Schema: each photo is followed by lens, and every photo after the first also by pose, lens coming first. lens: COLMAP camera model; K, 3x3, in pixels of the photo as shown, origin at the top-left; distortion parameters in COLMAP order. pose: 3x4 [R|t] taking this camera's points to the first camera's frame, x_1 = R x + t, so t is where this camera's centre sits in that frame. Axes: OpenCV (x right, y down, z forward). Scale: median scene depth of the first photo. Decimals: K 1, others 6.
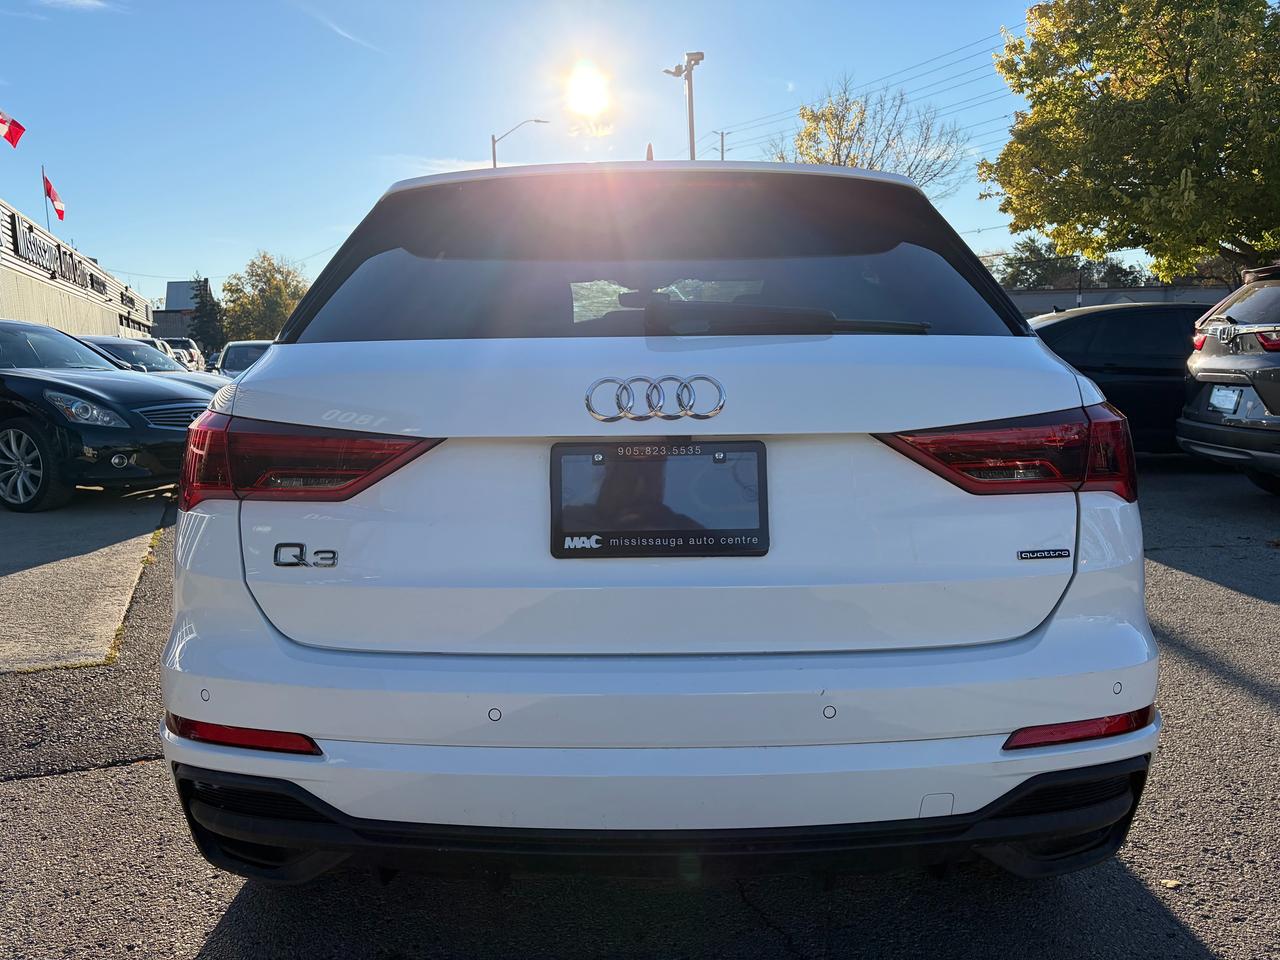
lens RADIAL K [[977.9, 0, 639.8], [0, 977.9, 482.8], [0, 0, 1]] dist [0.042958, -0.047532]
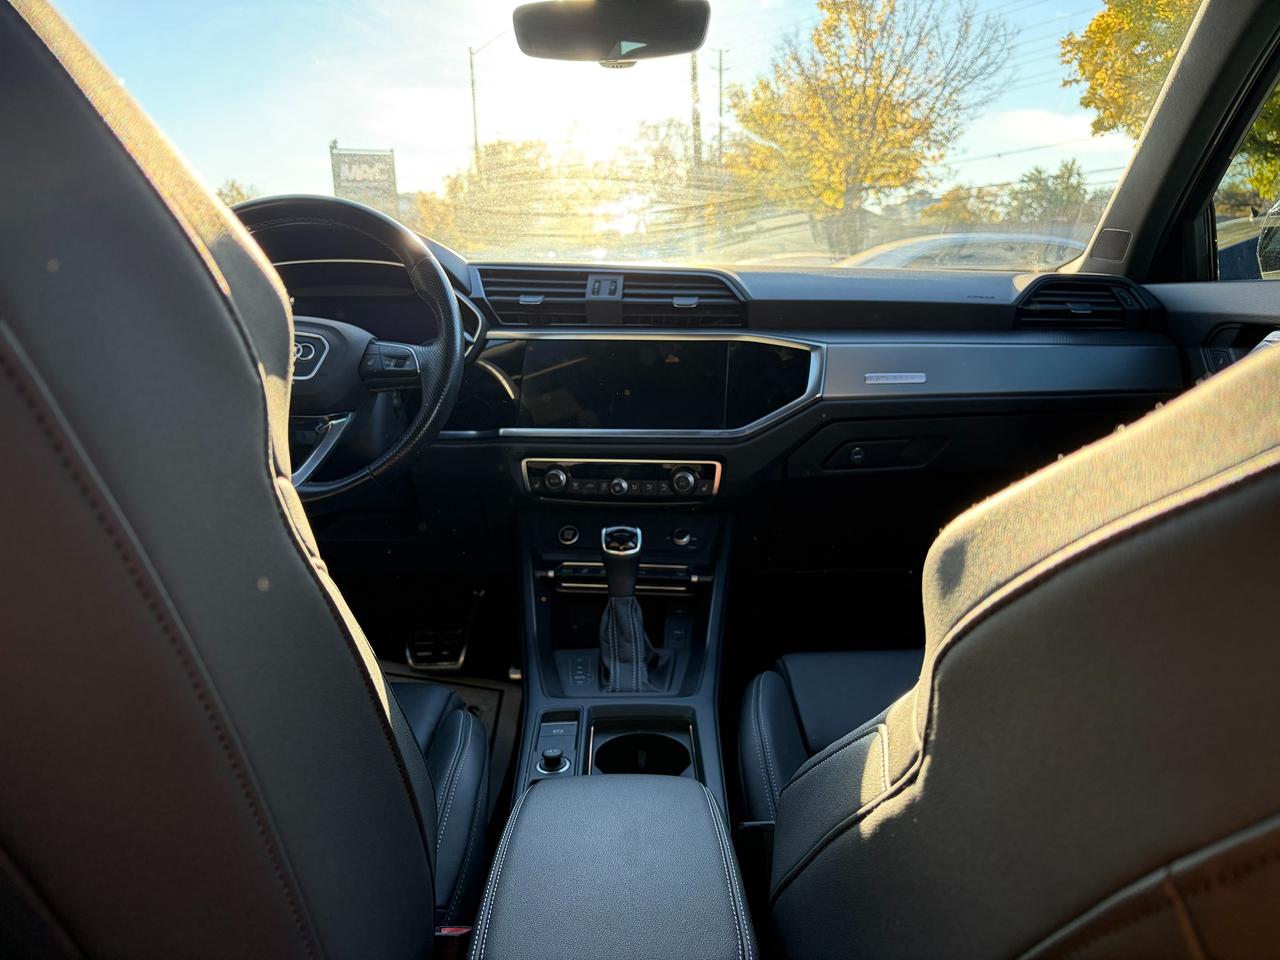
lens RADIAL K [[977.9, 0, 641.7], [0, 977.9, 472.3], [0, 0, 1]] dist [0.042958, -0.047532]
pose [[0.999967, -0.001243, 0.008064, 0.002441], [0.000822, 0.998645, 0.052035, -0.014239], [-0.008118, -0.052026, 0.998613, 0.128255]]
